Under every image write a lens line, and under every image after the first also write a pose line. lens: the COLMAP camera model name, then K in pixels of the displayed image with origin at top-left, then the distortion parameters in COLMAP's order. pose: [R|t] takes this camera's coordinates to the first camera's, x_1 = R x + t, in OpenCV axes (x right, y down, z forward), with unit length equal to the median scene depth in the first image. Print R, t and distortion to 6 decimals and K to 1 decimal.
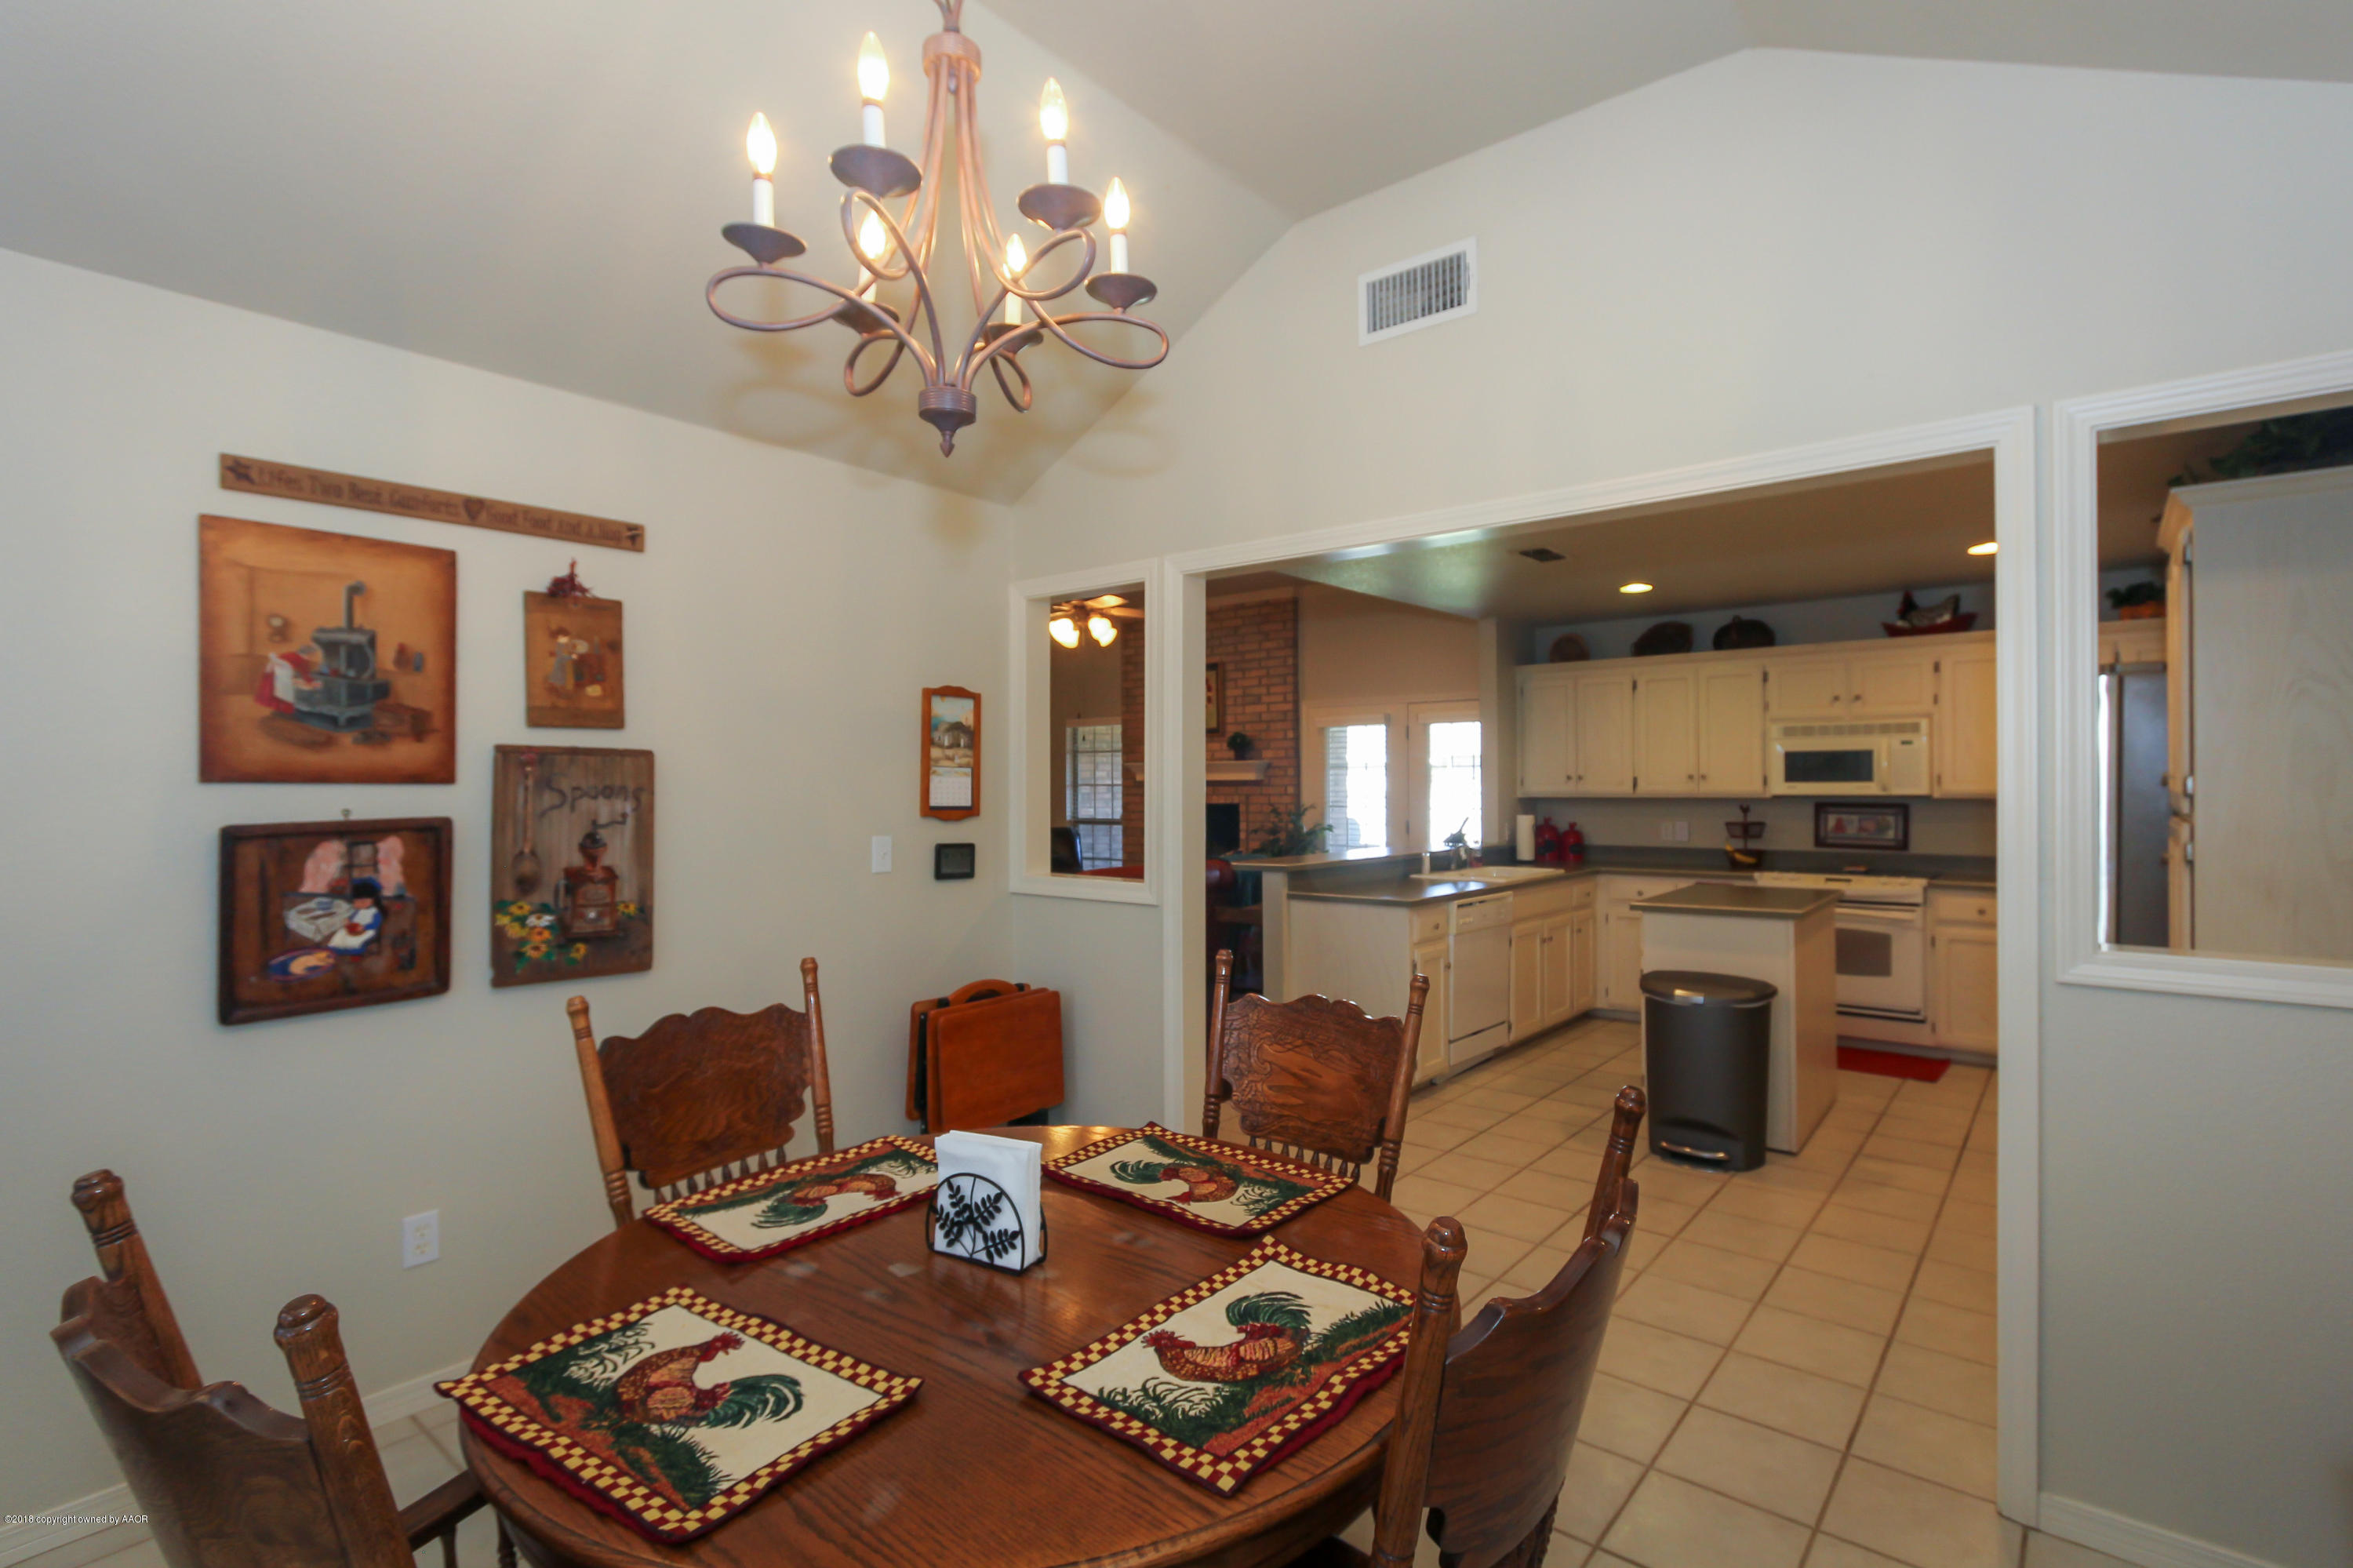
lens RADIAL K [[1113.7, 0, 1219.1], [0, 1113.7, 784.8], [0, 0, 1]] dist [-0.001640, 0.000403]
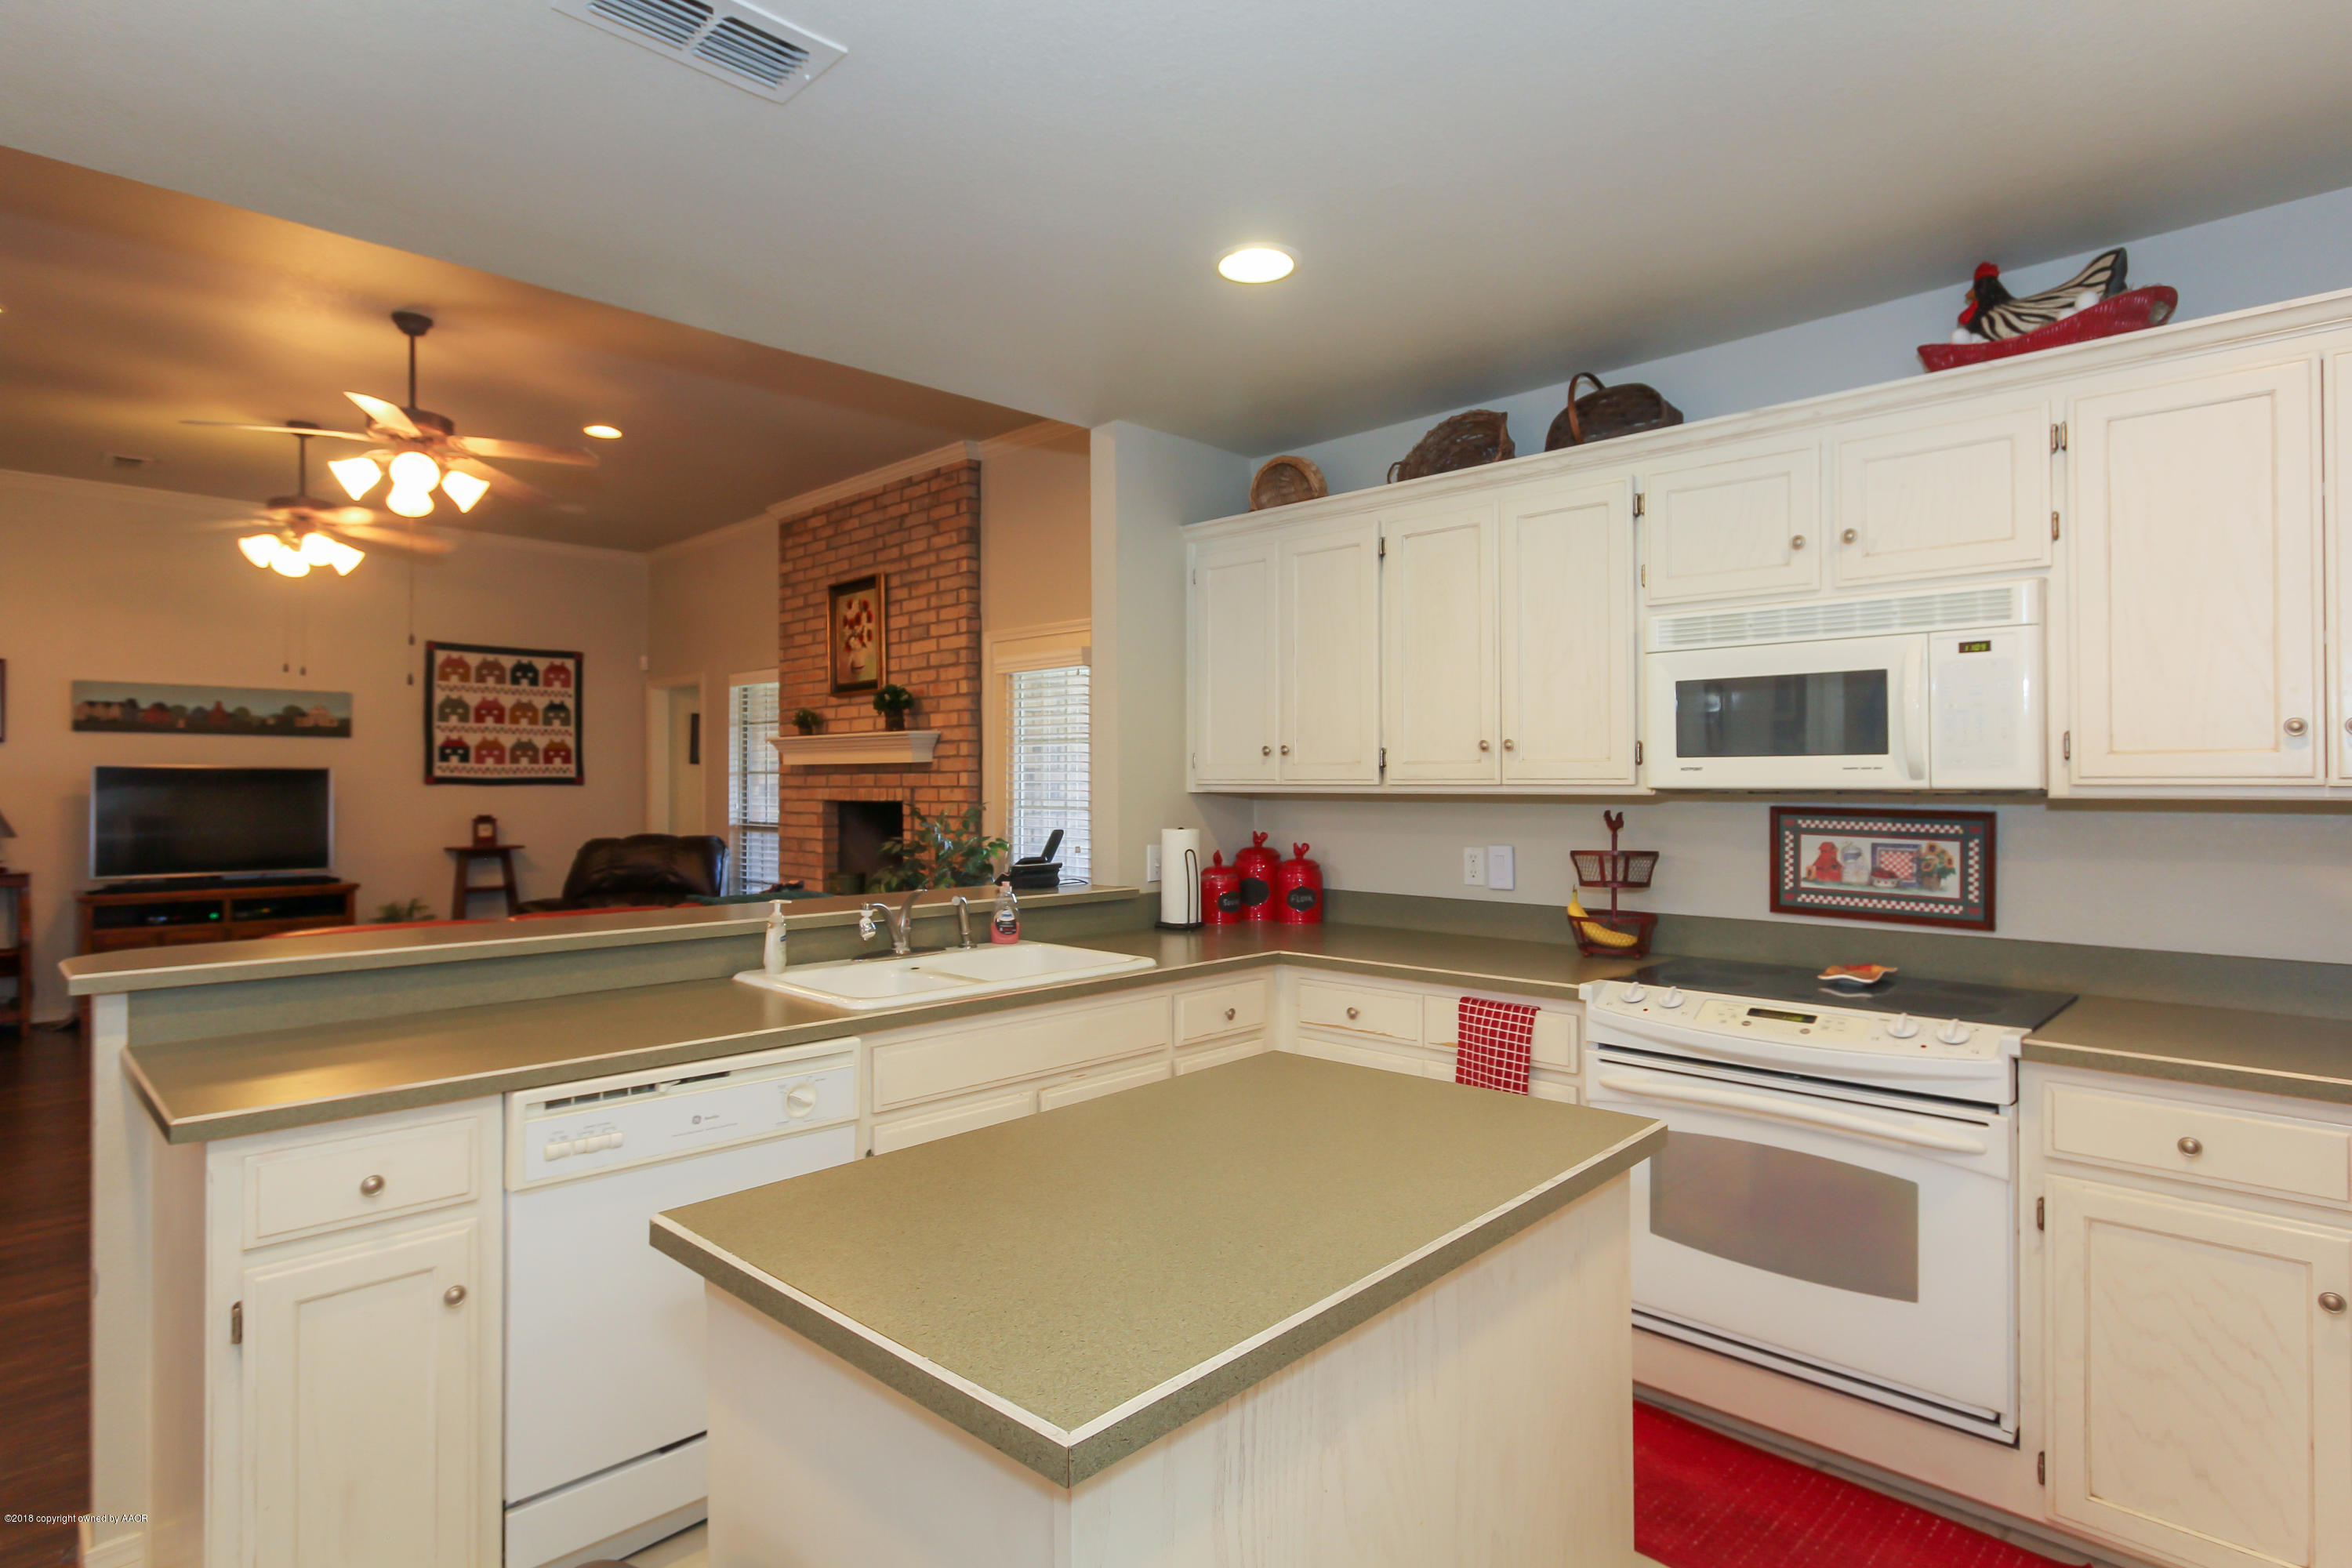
lens RADIAL K [[1211.9, 0, 1183.2], [0, 1211.9, 772.3], [0, 0, 1]] dist [-0.029657, 0.021411]
pose [[0.994930, 0.003661, -0.100501, 0.337566], [-0.004393, 0.999965, -0.007062, 0.006714], [0.100472, 0.007467, 0.994912, 0.491454]]
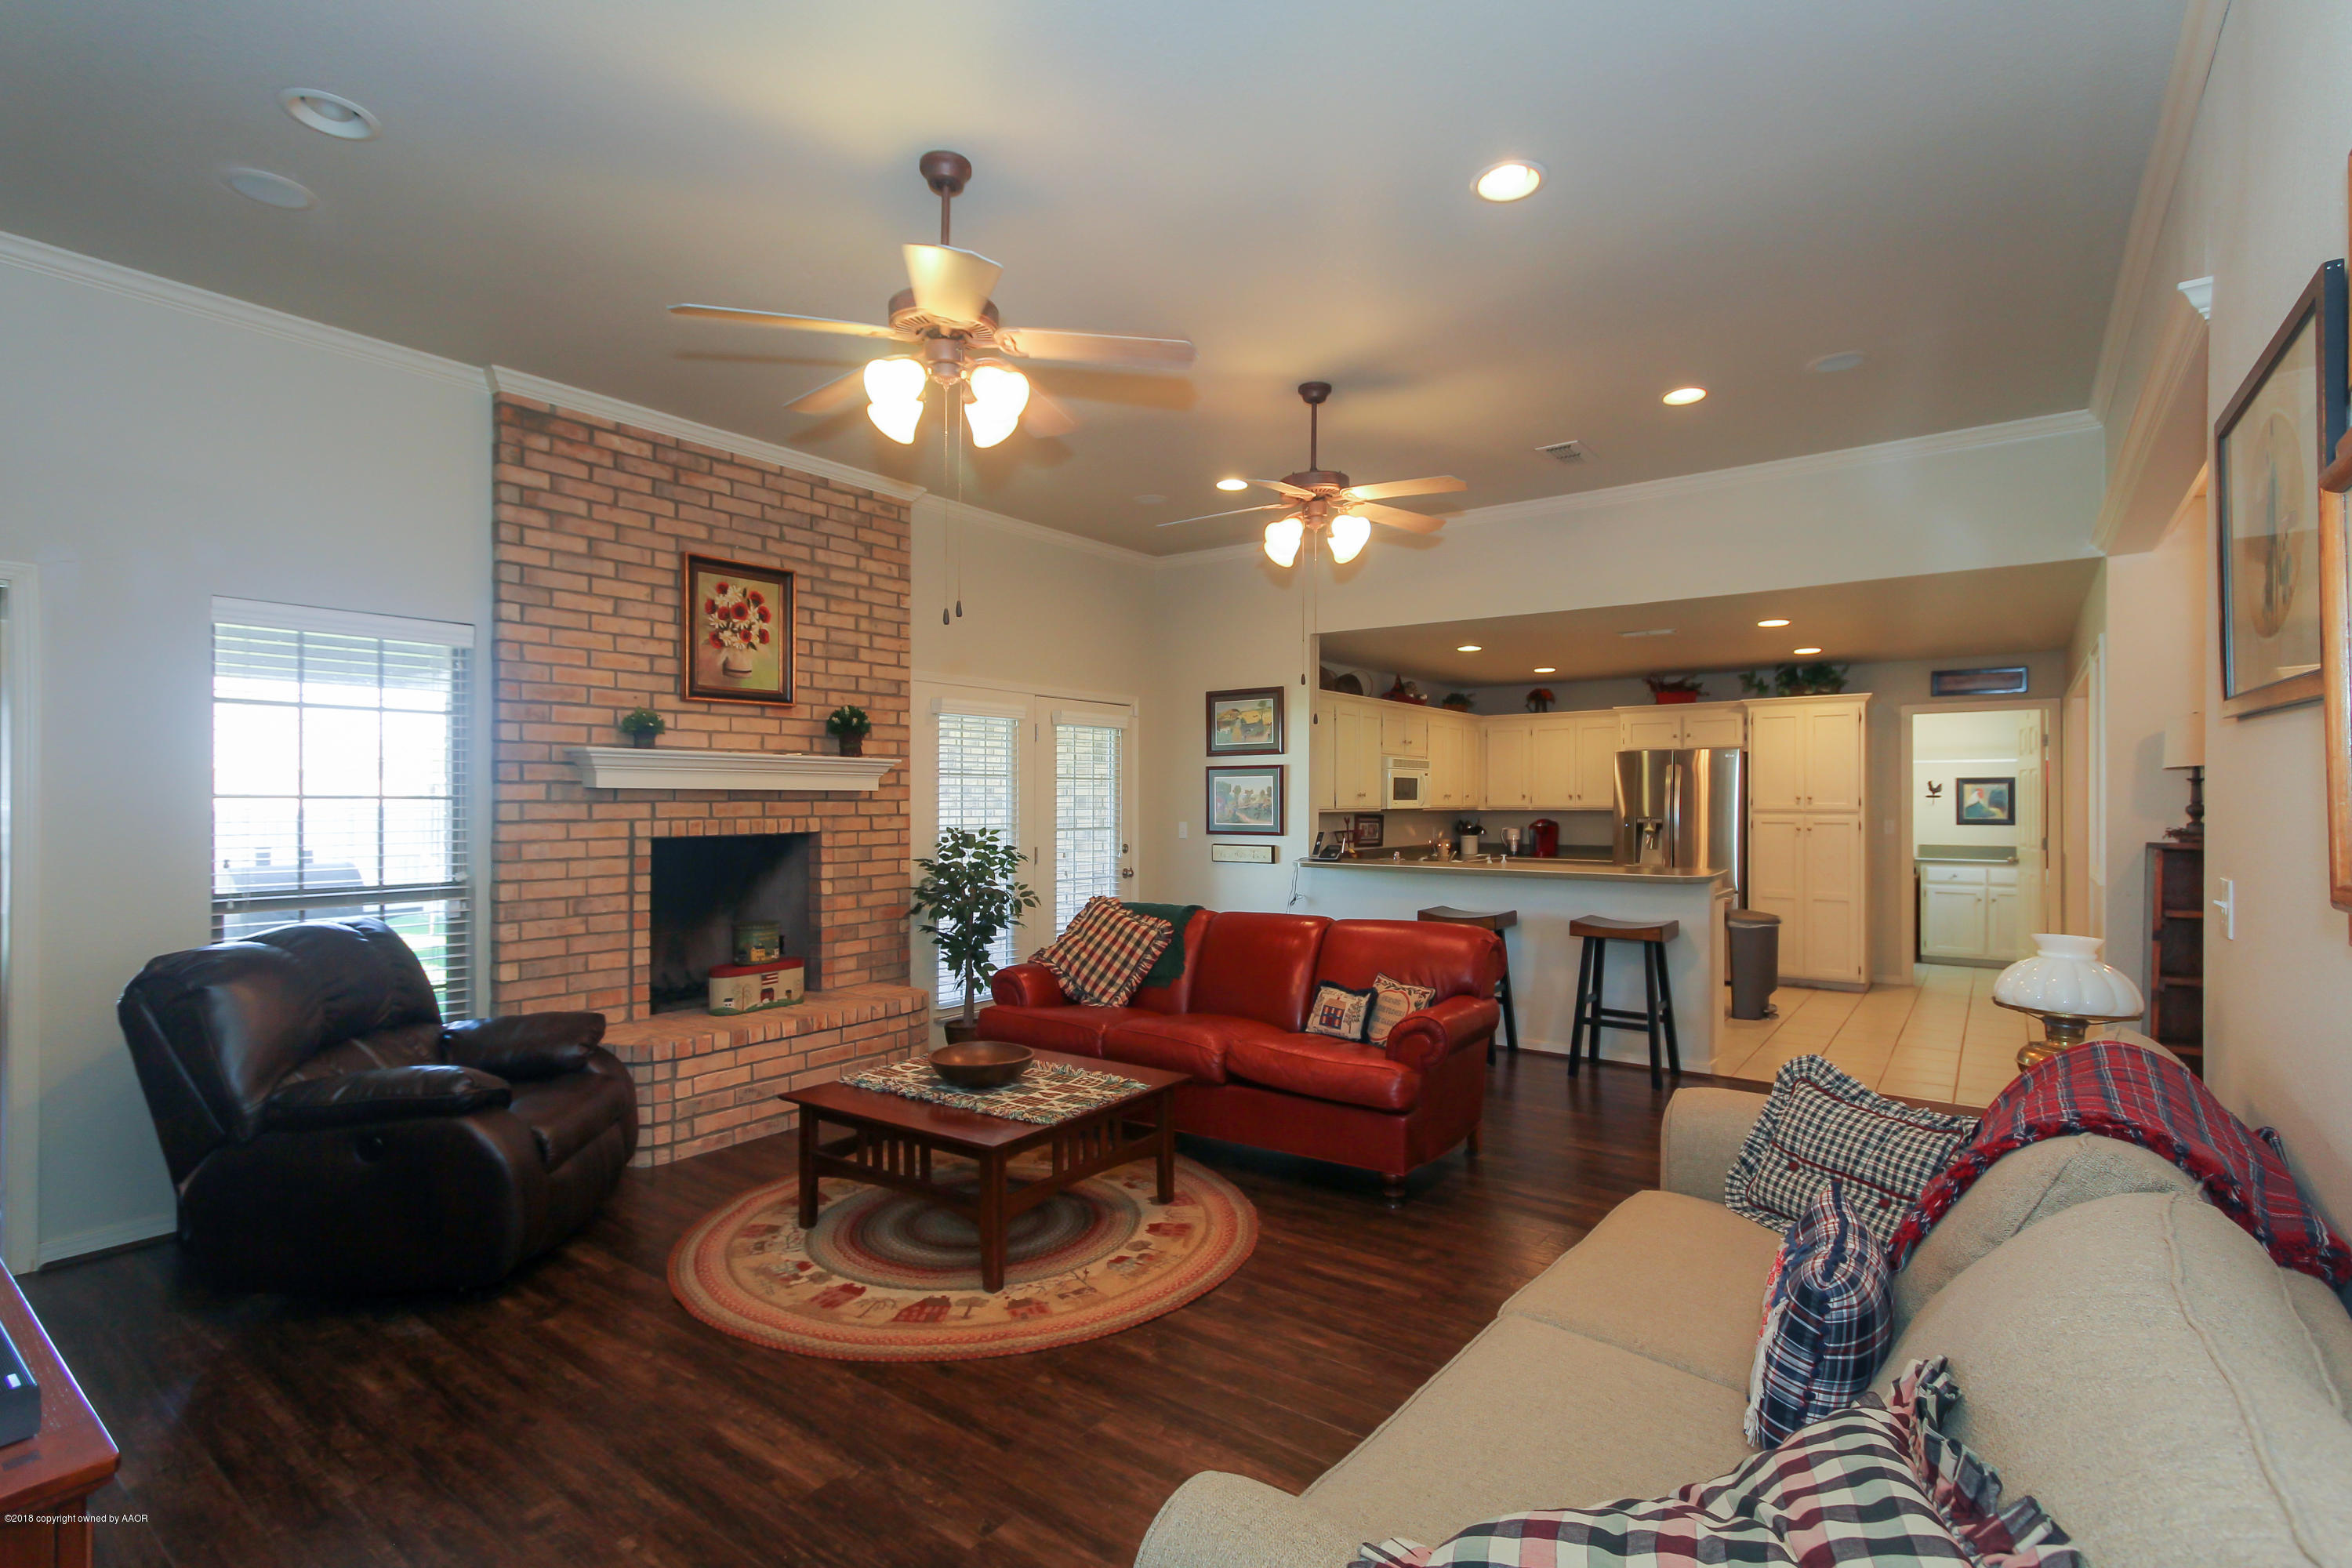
lens RADIAL K [[1100.3, 0, 1190.0], [0, 1100.3, 798.0], [0, 0, 1]] dist [-0.003635, 0.000785]
pose [[-0.030593, 0.007578, 0.999503, -0.762923], [-0.000079, 0.999971, -0.007584, 0.005292], [-0.999532, -0.000311, -0.030592, 1.169885]]
